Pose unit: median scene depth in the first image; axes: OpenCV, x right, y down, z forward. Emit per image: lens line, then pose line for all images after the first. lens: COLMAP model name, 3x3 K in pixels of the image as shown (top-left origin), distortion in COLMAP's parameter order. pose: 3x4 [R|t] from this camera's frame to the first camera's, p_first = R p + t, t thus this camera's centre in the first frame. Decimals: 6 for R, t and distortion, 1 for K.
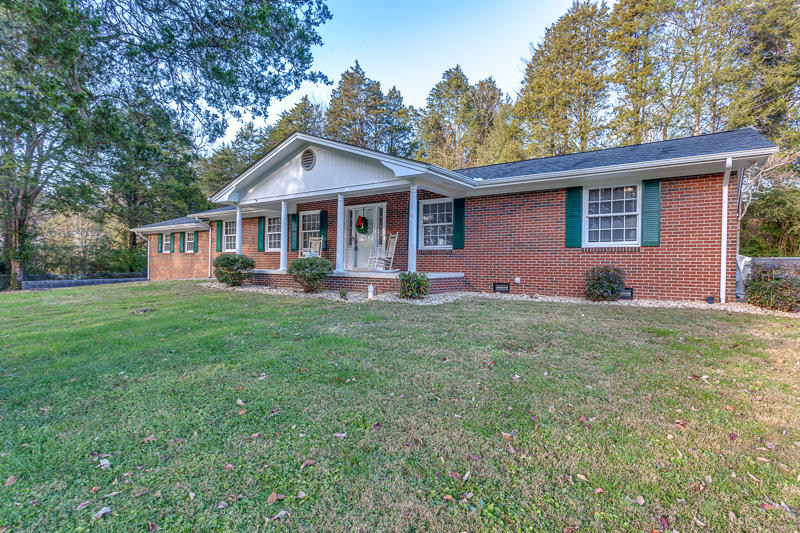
lens RADIAL K [[434.0, 0, 400.1], [0, 434.0, 265.4], [0, 0, 1]] dist [0.004034, 0.000238]
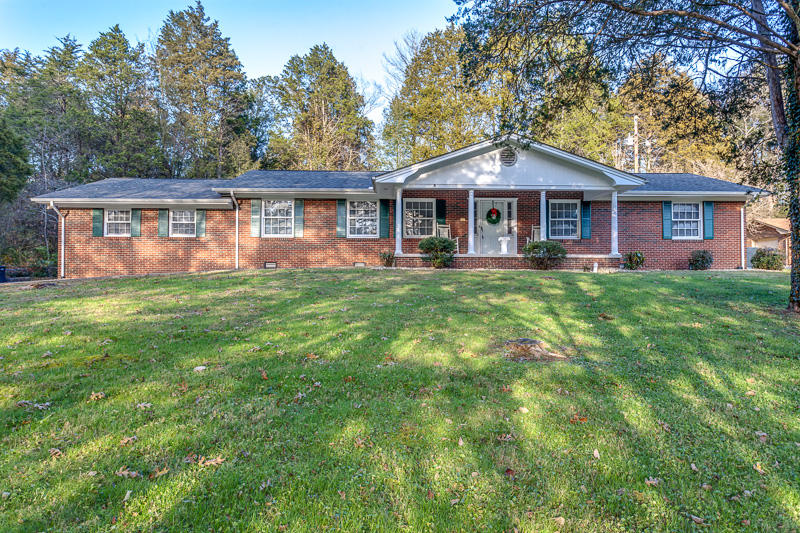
lens RADIAL K [[555.8, 0, 400.1], [0, 555.8, 266.2], [0, 0, 1]] dist [-0.002622, -0.001369]
pose [[0.782866, 0.004212, 0.622177, -1.274526], [0.007873, 0.999830, -0.016675, 0.065257], [-0.622141, 0.017952, 0.782699, 0.022249]]
